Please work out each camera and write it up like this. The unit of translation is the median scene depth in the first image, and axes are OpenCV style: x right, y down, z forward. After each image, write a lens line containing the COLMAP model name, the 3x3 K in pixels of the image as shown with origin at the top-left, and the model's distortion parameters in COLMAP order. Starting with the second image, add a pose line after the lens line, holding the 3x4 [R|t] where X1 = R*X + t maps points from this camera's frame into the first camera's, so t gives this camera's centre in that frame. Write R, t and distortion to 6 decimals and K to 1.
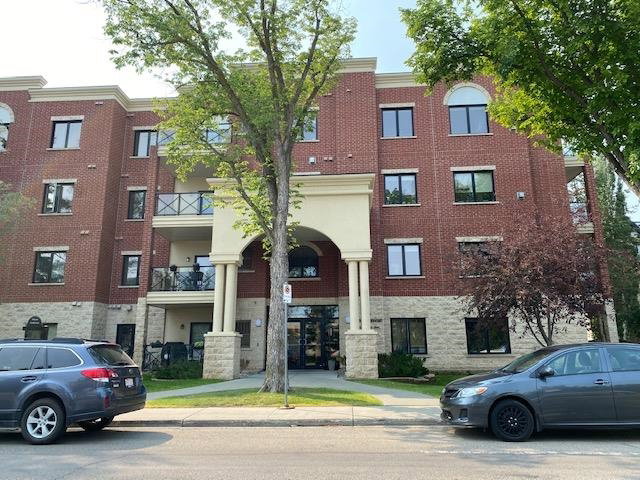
lens RADIAL K [[486.7, 0, 318.1], [0, 486.7, 239.0], [0, 0, 1]] dist [0.038209, -0.032083]
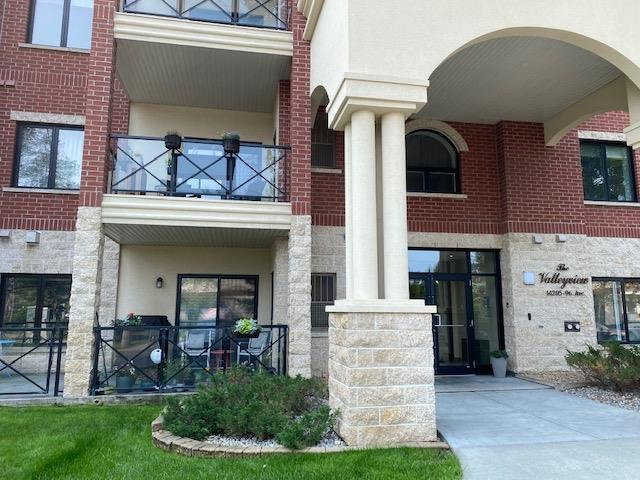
lens RADIAL K [[486.7, 0, 322.5], [0, 486.7, 239.6], [0, 0, 1]] dist [0.038209, -0.032083]
pose [[0.965462, 0.046755, 0.256315, -0.275246], [-0.066982, 0.995242, 0.070758, 0.103969], [-0.251788, -0.085483, 0.964000, 0.564117]]
